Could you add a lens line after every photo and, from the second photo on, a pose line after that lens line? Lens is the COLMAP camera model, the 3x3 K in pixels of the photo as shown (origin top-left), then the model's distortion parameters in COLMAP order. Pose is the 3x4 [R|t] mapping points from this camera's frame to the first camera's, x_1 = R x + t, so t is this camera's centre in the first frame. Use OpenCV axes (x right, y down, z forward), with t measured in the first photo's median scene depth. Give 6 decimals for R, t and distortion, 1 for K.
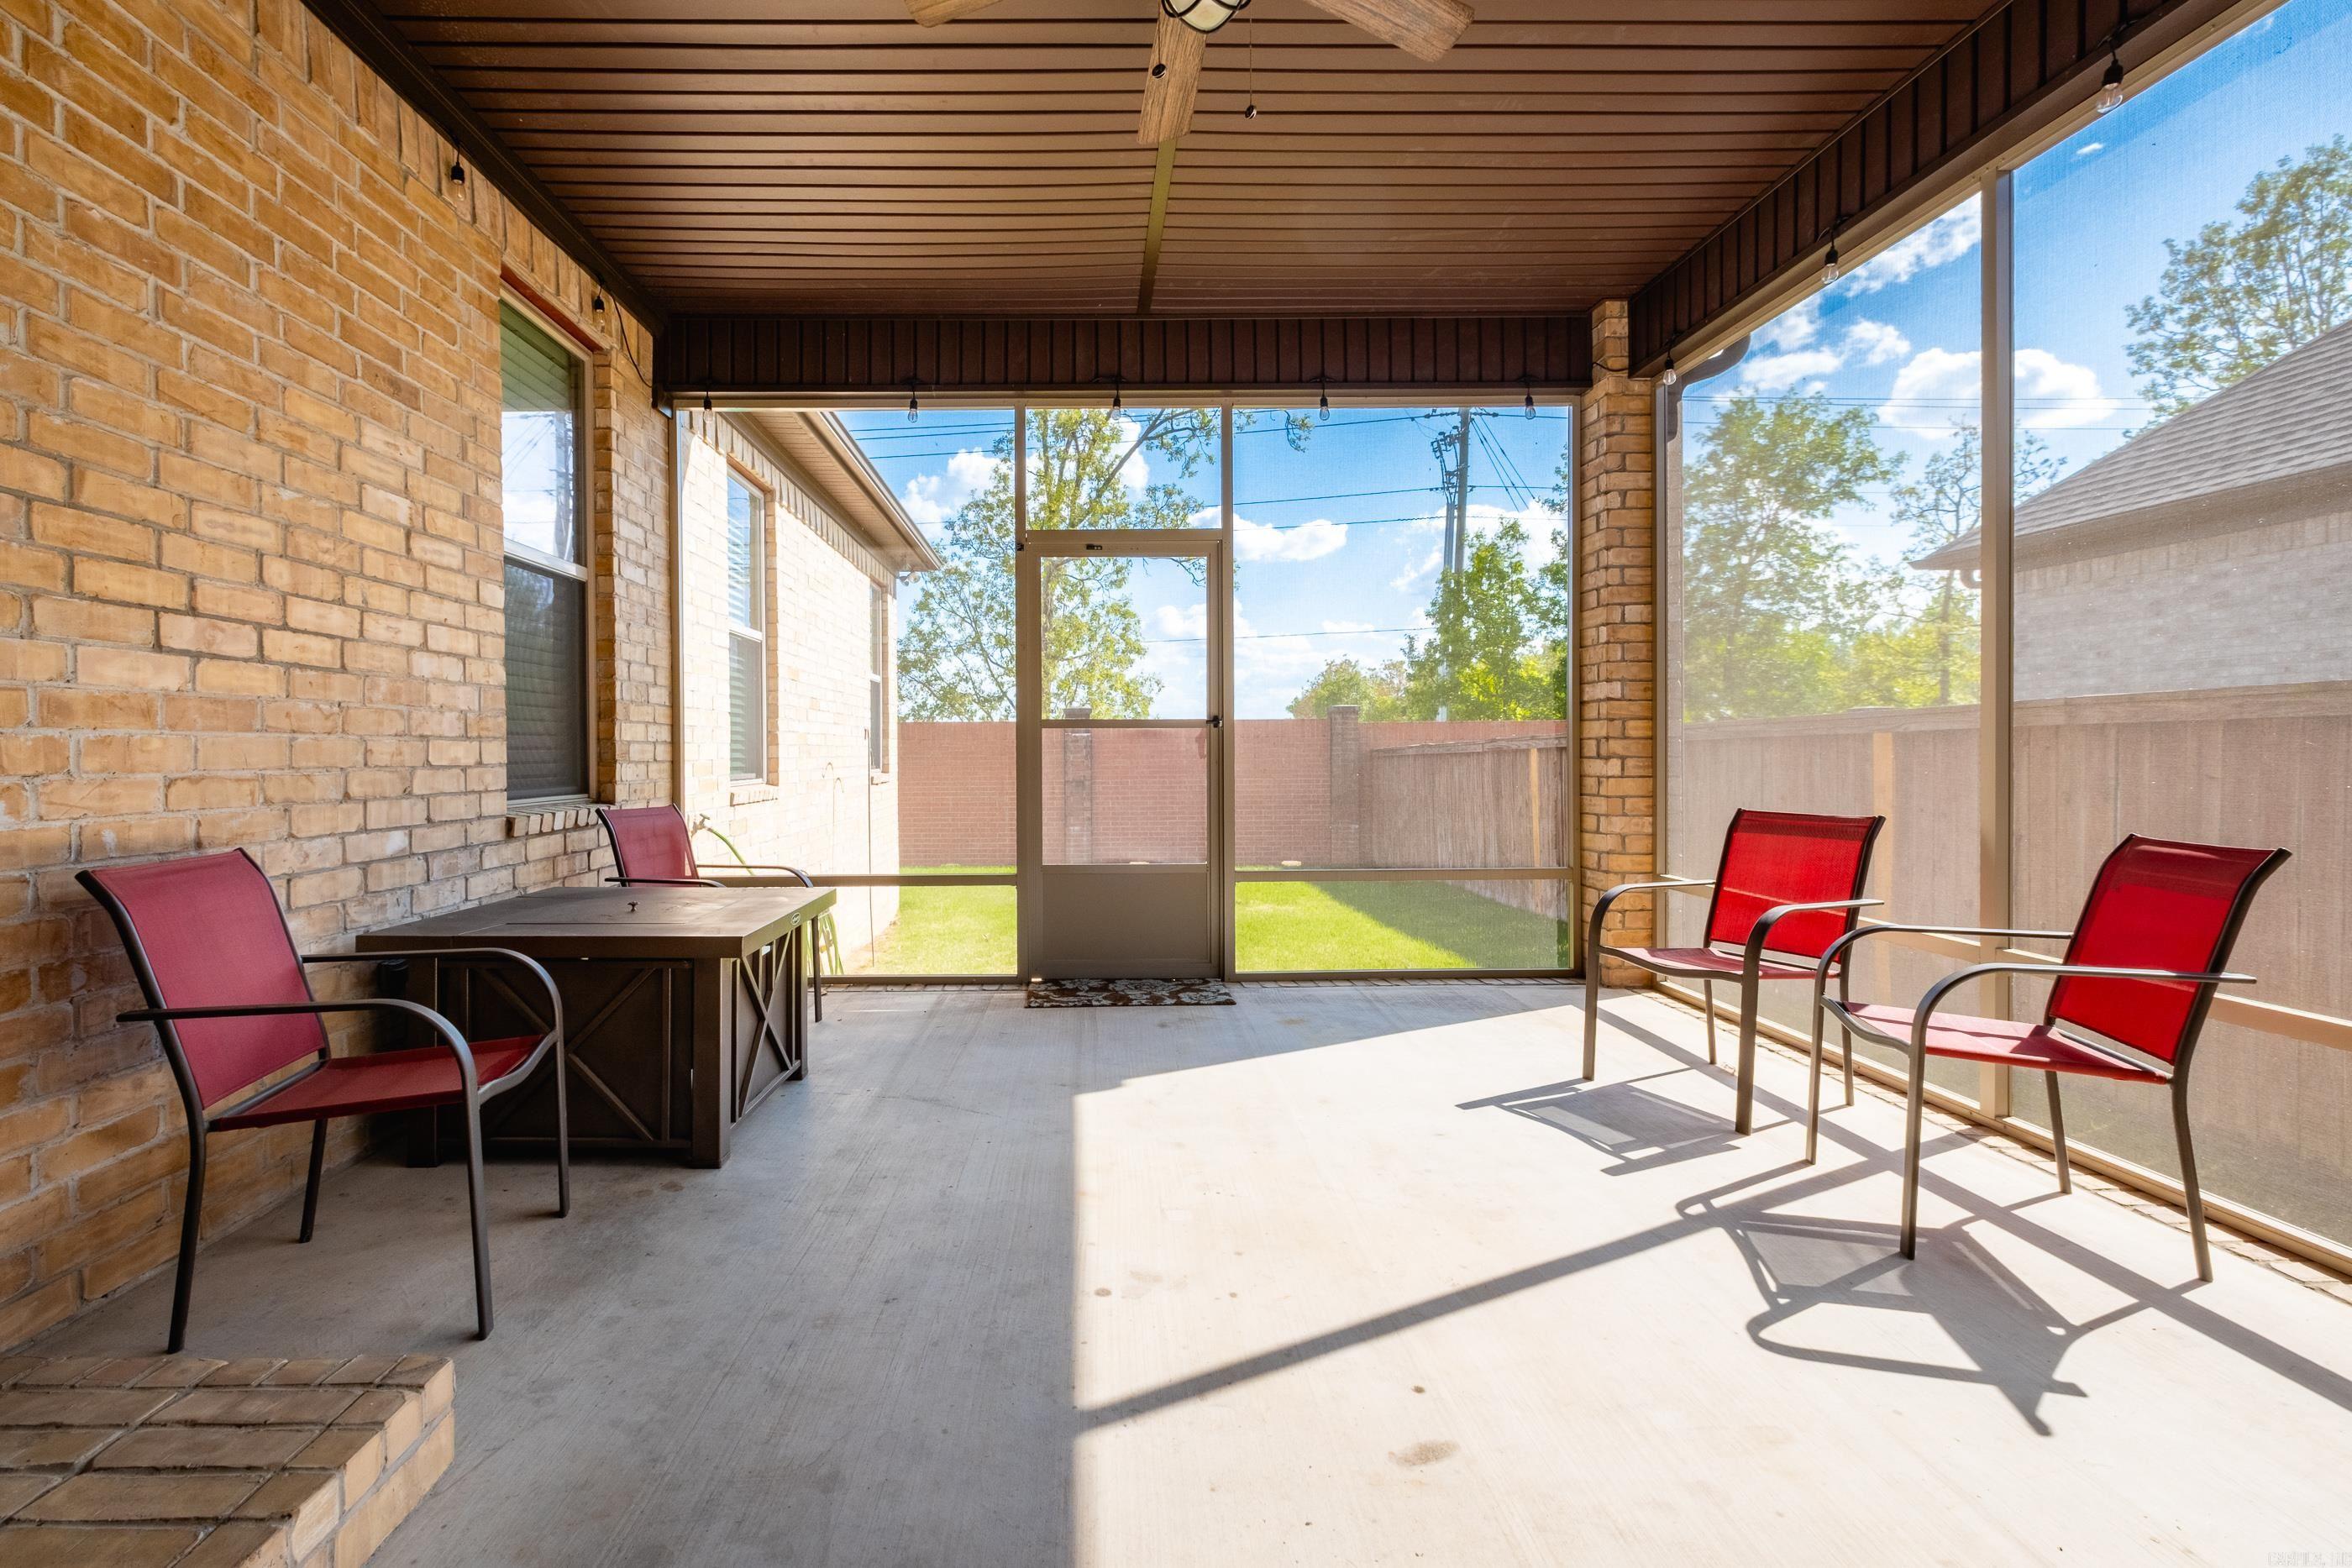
lens RADIAL K [[1112.8, 0, 1093.1], [0, 1112.8, 762.7], [0, 0, 1]] dist [-0.000196, -0.000400]
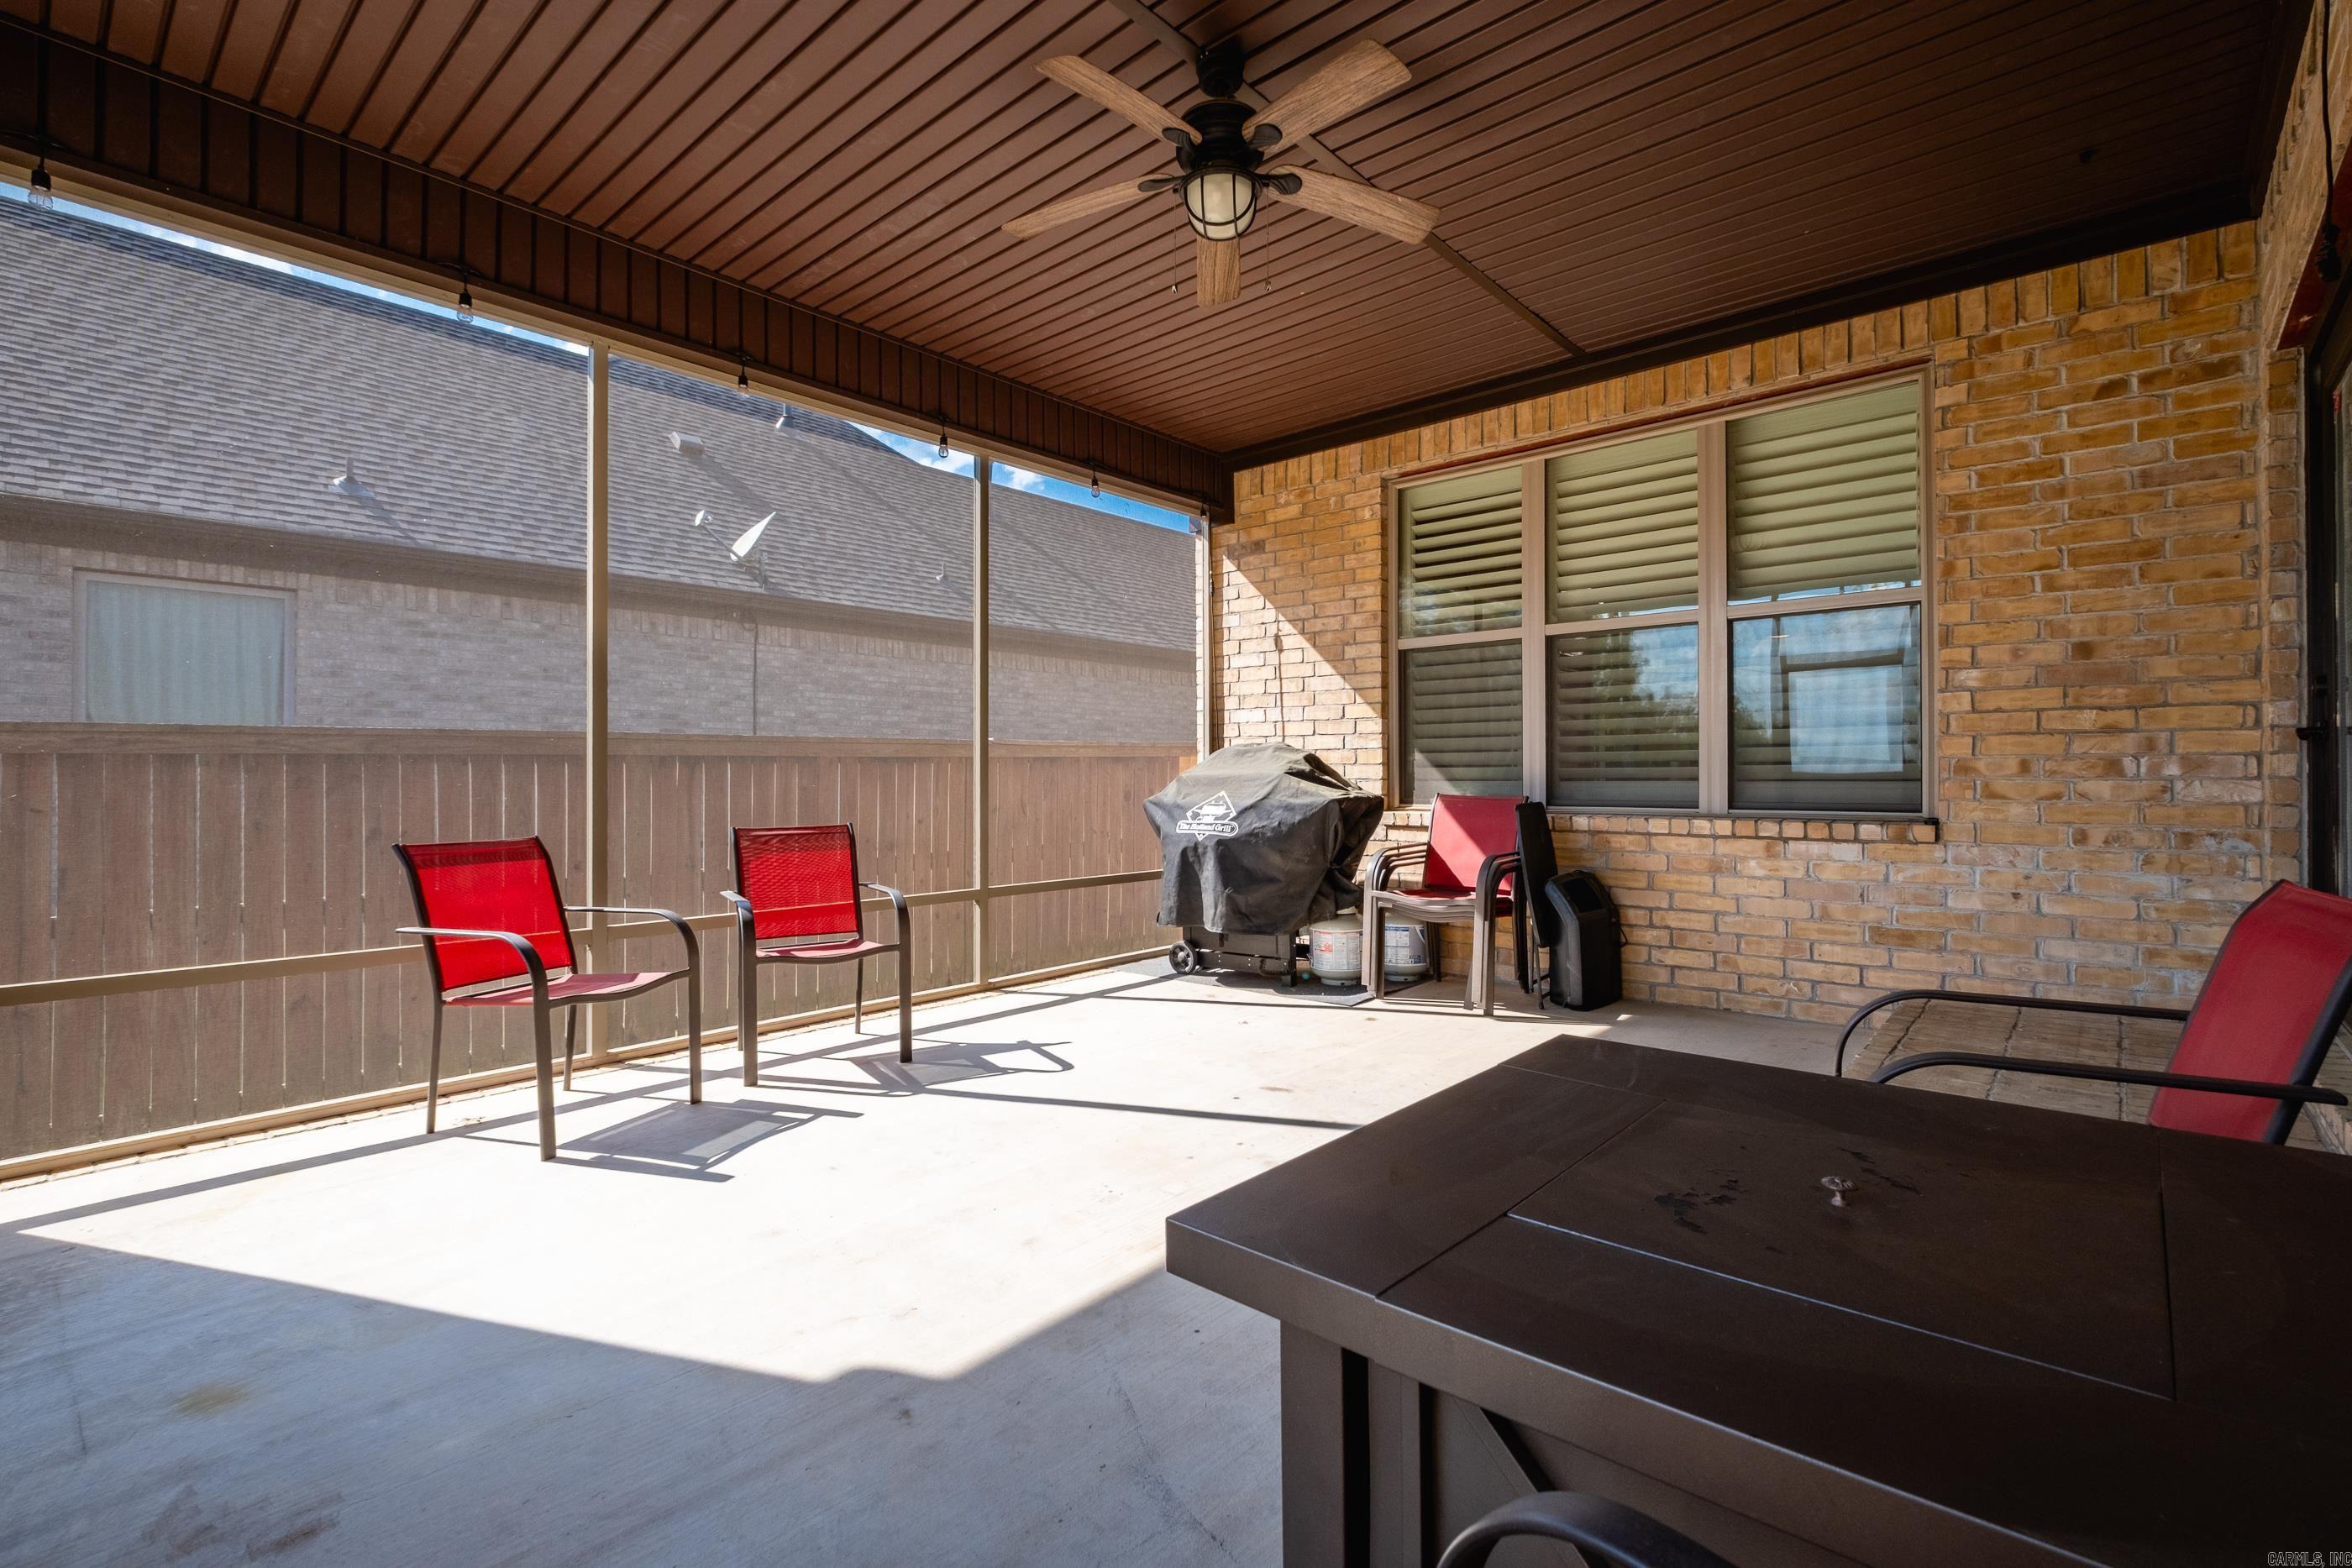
lens RADIAL K [[1049.3, 0, 1125.3], [0, 1049.3, 772.9], [0, 0, 1]] dist [0.014864, -0.010566]
pose [[-0.722137, 0.011648, 0.691652, -0.587292], [0.015468, 0.999880, -0.000689, -0.008077], [-0.691577, 0.010201, -0.722231, 1.697186]]
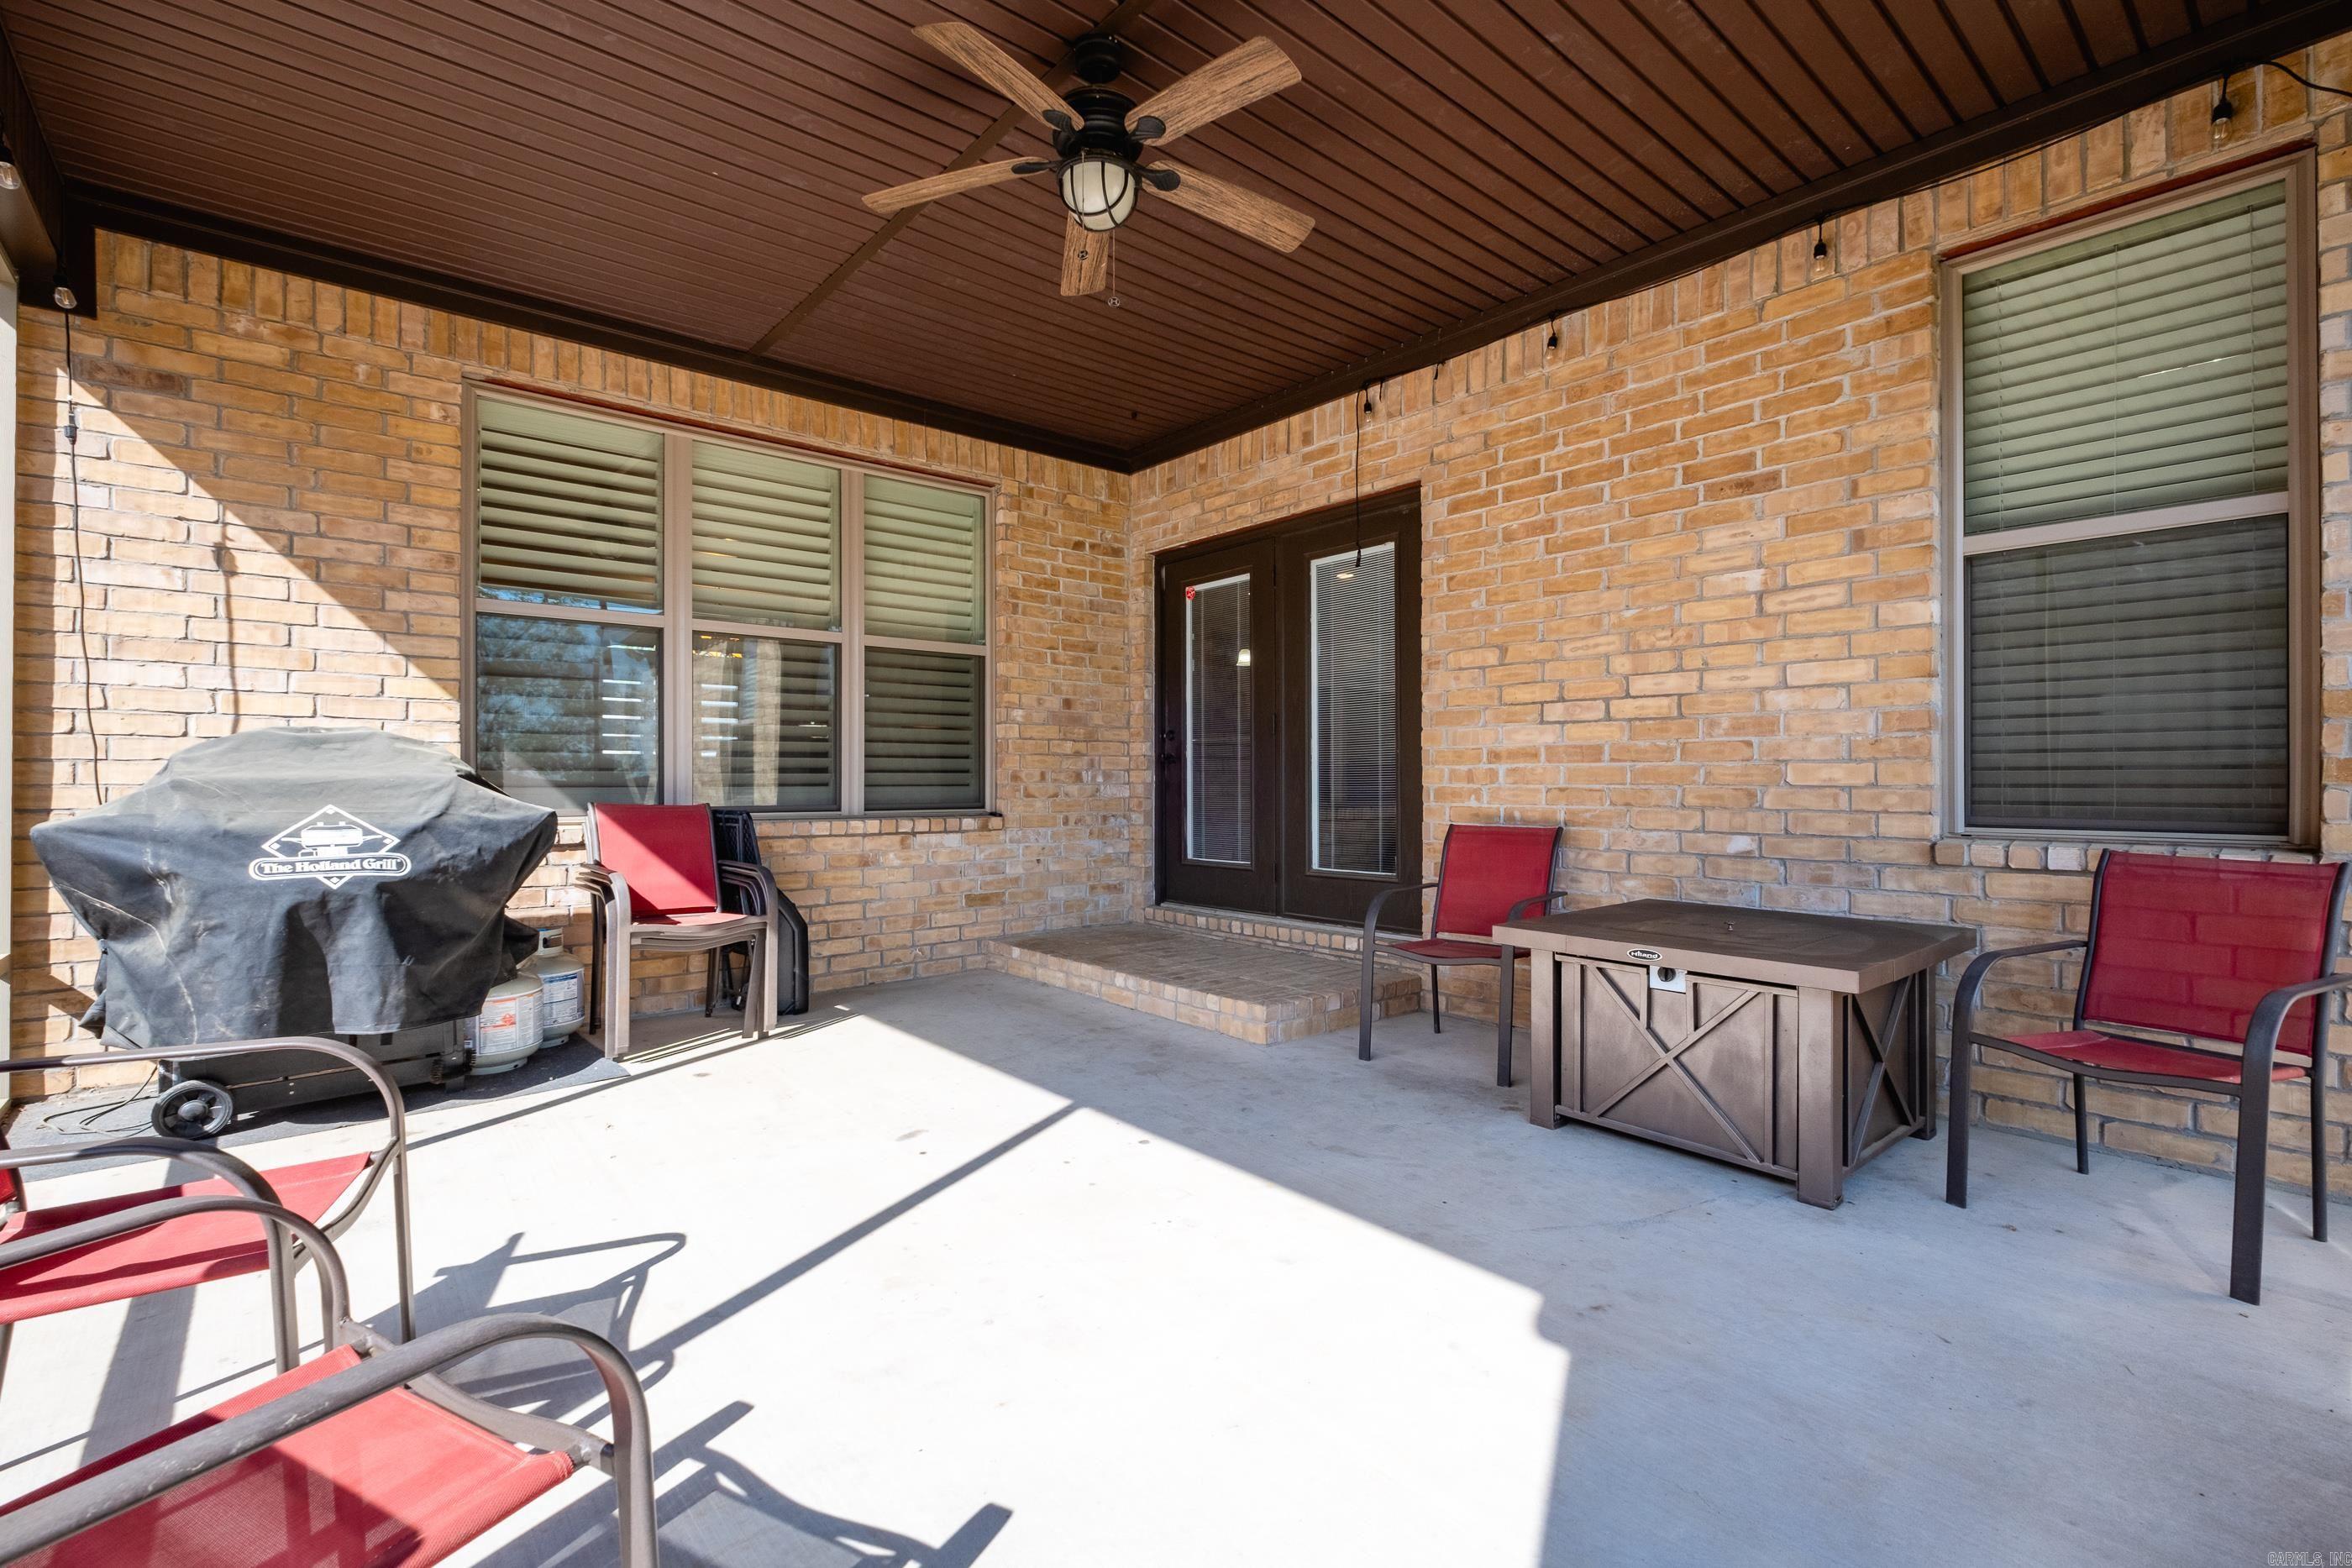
lens RADIAL K [[1054.7, 0, 1249.7], [0, 1054.7, 778.6], [0, 0, 1]] dist [-0.001863, -0.000965]
pose [[-0.745344, 0.005638, -0.666657, 0.680141], [-0.002021, 0.999941, 0.010717, -0.018042], [0.666677, 0.009335, -0.745288, 1.735758]]
